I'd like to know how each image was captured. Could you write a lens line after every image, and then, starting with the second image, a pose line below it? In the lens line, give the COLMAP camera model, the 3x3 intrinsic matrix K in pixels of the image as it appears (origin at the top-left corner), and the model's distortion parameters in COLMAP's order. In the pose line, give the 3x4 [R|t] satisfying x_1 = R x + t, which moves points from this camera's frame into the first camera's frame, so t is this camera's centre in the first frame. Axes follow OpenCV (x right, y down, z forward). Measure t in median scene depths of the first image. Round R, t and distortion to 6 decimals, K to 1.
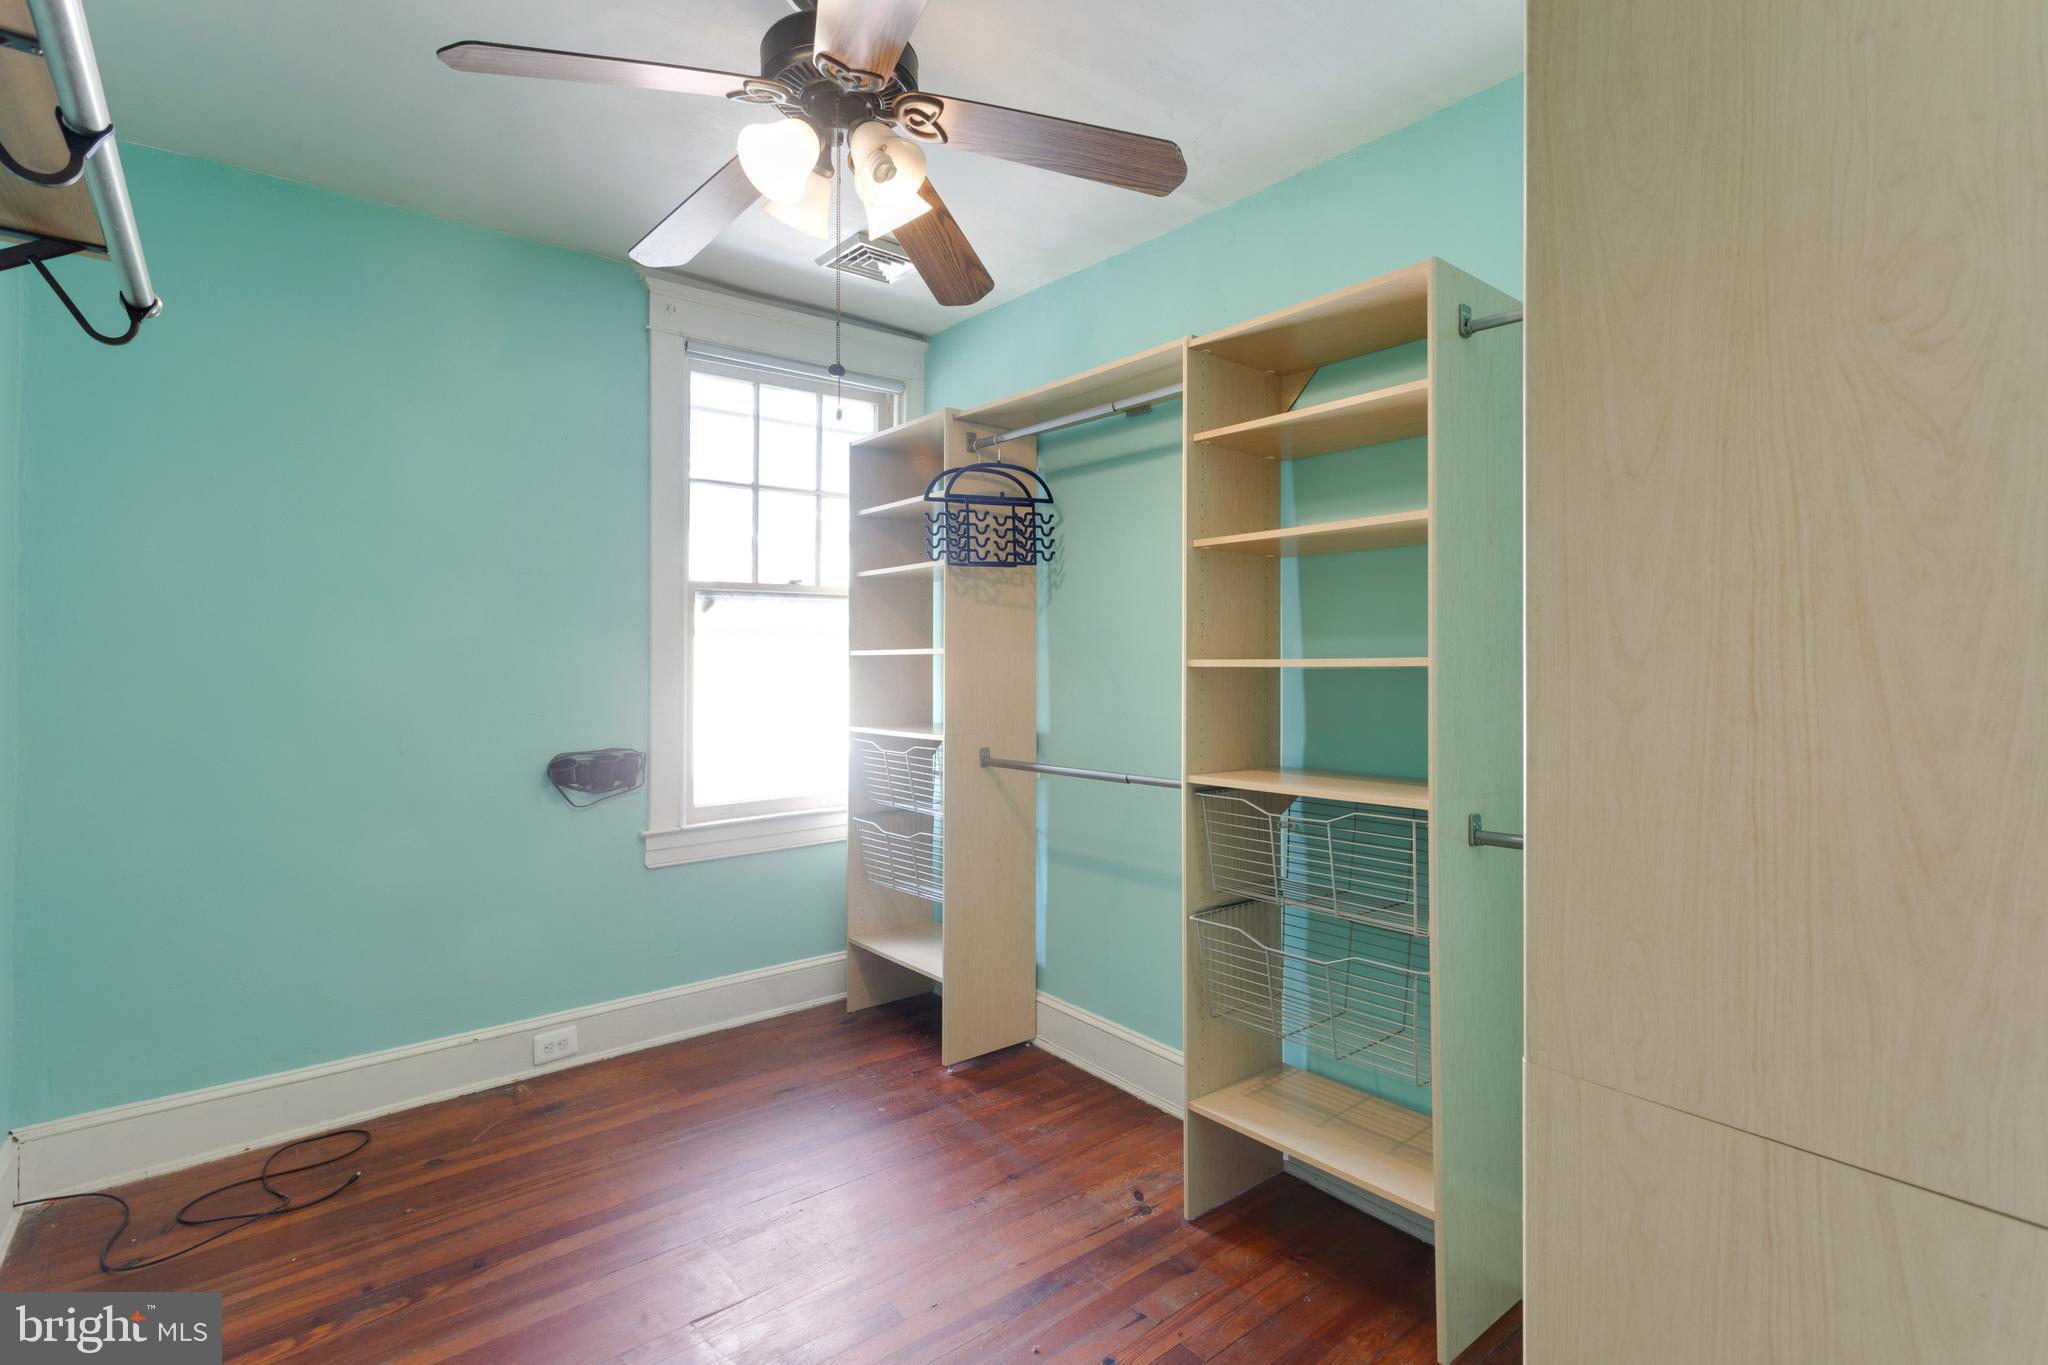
lens RADIAL K [[968.6, 0, 1015.2], [0, 968.6, 666.3], [0, 0, 1]] dist [-0.001585, -0.000192]
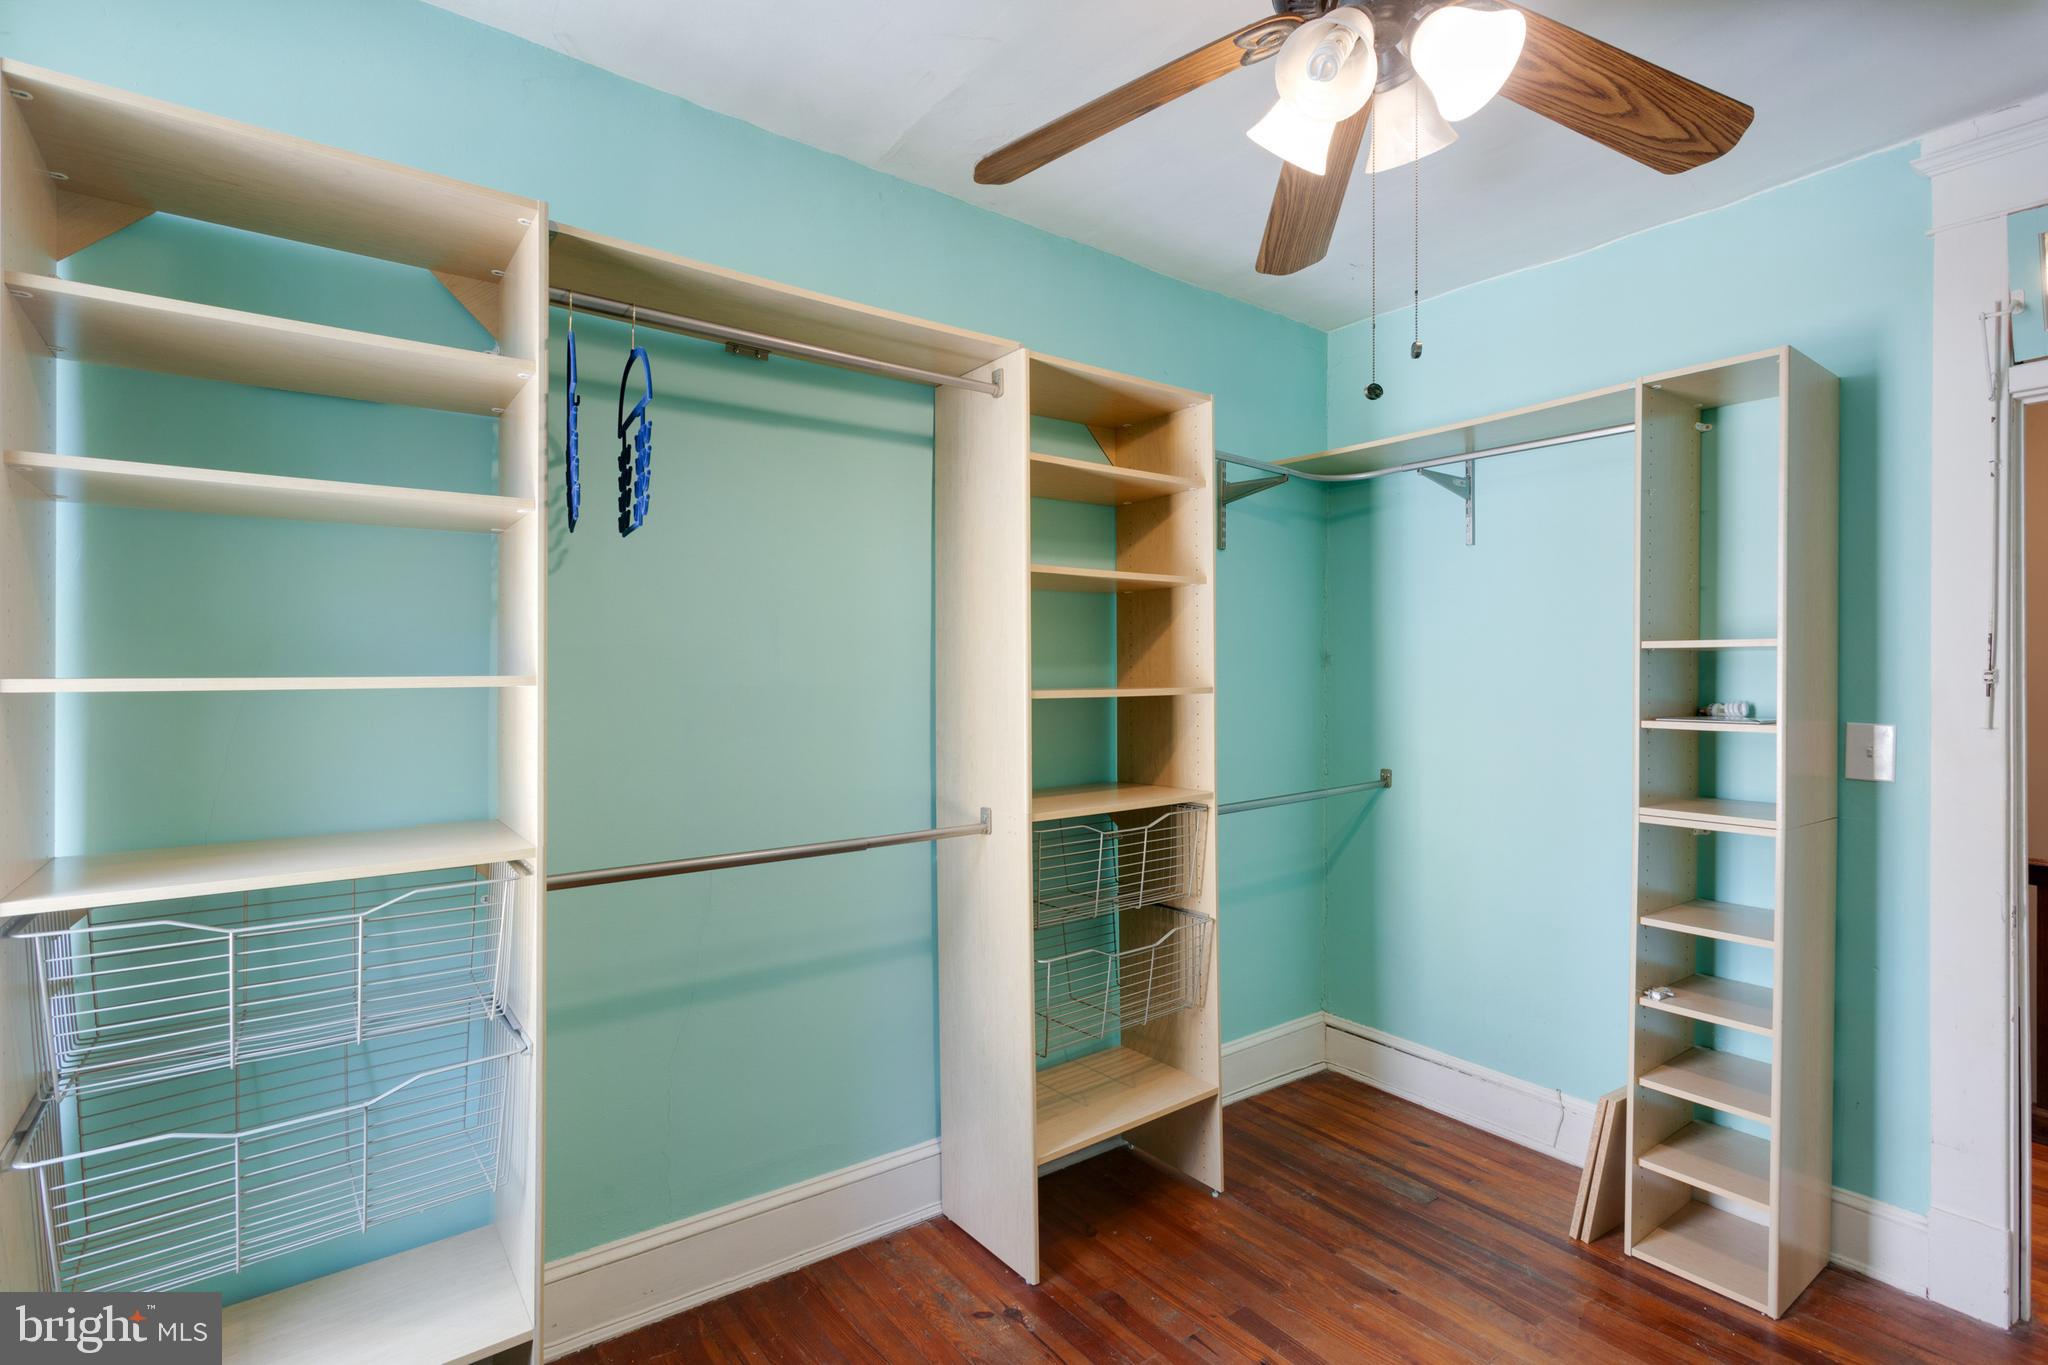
lens RADIAL K [[968.6, 0, 1015.2], [0, 968.6, 666.3], [0, 0, 1]] dist [-0.001585, -0.000192]
pose [[0.028063, 0.002966, 0.999602, -0.688336], [-0.000707, 0.999995, -0.002948, -0.025608], [-0.999606, -0.000624, 0.028065, 0.889650]]
